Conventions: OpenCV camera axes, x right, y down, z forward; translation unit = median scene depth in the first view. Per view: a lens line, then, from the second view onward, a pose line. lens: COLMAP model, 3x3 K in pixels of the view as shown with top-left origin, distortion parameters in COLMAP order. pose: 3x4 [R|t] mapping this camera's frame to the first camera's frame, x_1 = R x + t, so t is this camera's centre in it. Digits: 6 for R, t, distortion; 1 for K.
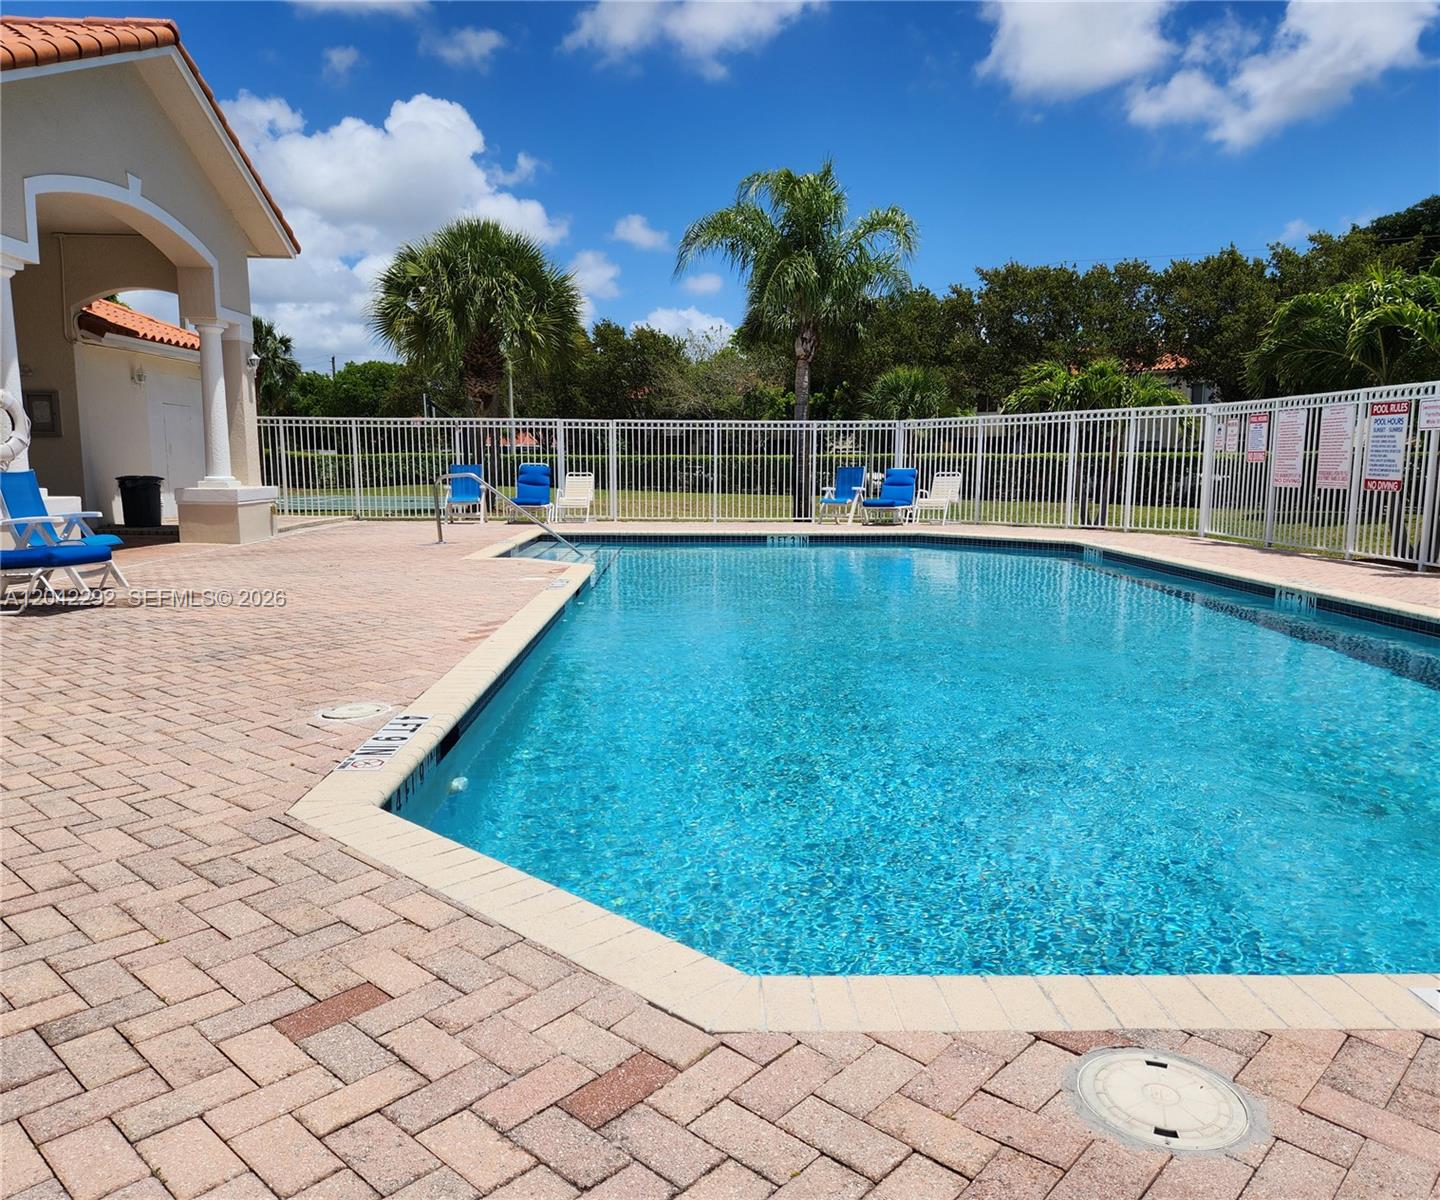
lens RADIAL K [[1064.6, 0, 720.0], [0, 1064.6, 600.0], [0, 0, 1]] dist [0.042490, 0.001658]
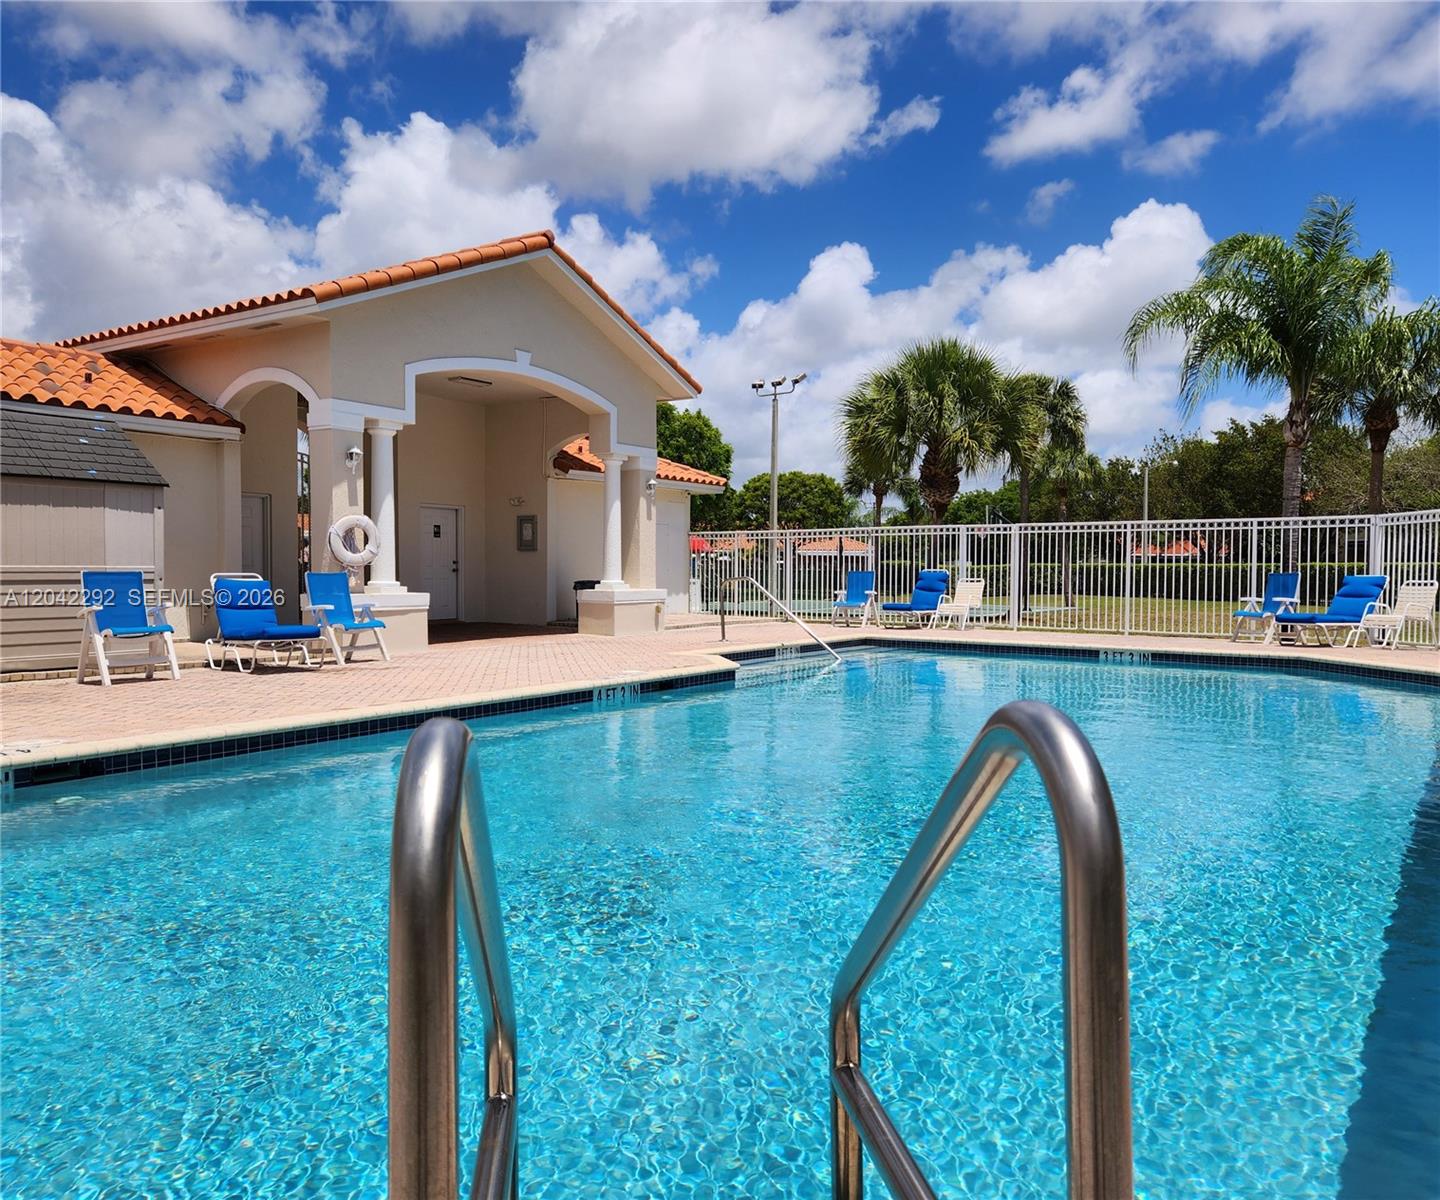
lens RADIAL K [[1056.8, 0, 720.0], [0, 1056.8, 600.0], [0, 0, 1]] dist [0.195233, -0.289537]
pose [[0.794671, 0.016926, -0.606805, 0.277381], [-0.079904, 0.993830, -0.076920, -0.007551], [0.601759, 0.109613, 0.791120, 0.095919]]
